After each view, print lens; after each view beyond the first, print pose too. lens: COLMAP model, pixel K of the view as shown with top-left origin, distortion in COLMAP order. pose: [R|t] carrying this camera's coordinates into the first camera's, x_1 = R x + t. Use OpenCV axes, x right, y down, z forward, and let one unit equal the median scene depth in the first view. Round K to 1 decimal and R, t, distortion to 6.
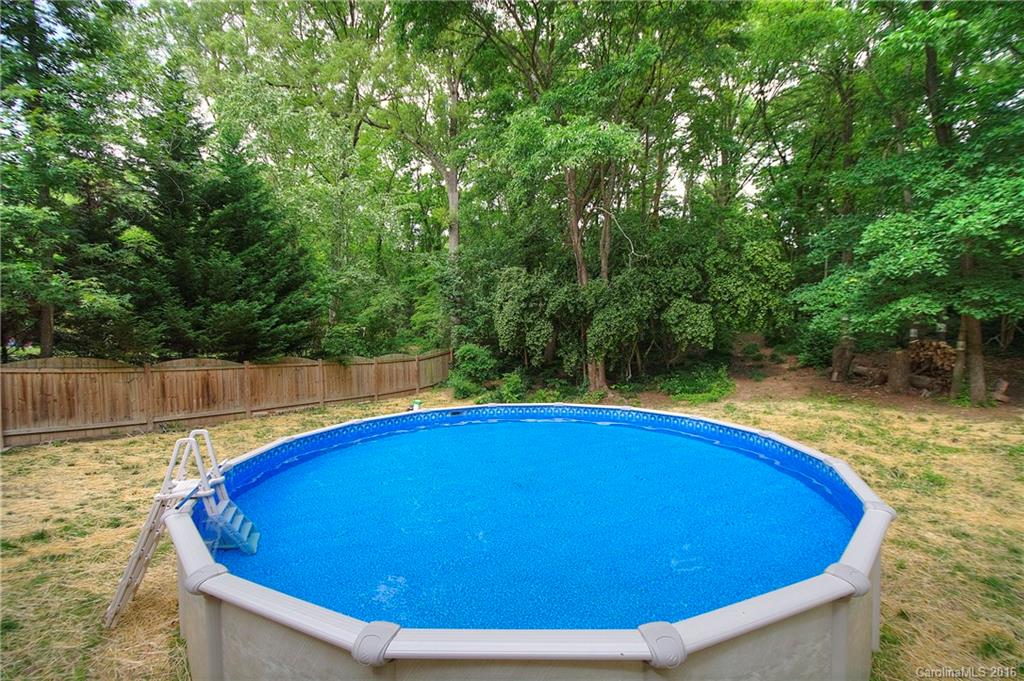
lens RADIAL K [[449.3, 0, 508.5], [0, 449.3, 344.1], [0, 0, 1]] dist [0.001093, -0.012793]
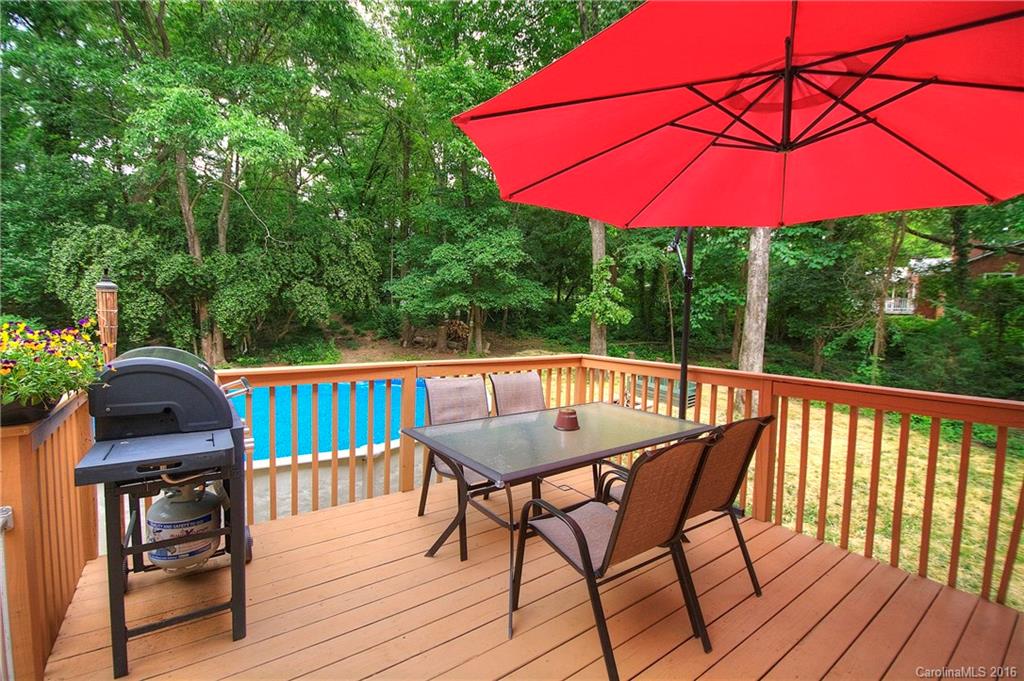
lens RADIAL K [[449.3, 0, 512.4], [0, 449.3, 347.0], [0, 0, 1]] dist [0.001093, -0.012793]
pose [[0.582230, -0.031102, 0.812429, -0.258615], [-0.013222, 0.998774, 0.047711, 0.007700], [-0.812916, -0.038521, 0.581105, -0.132316]]
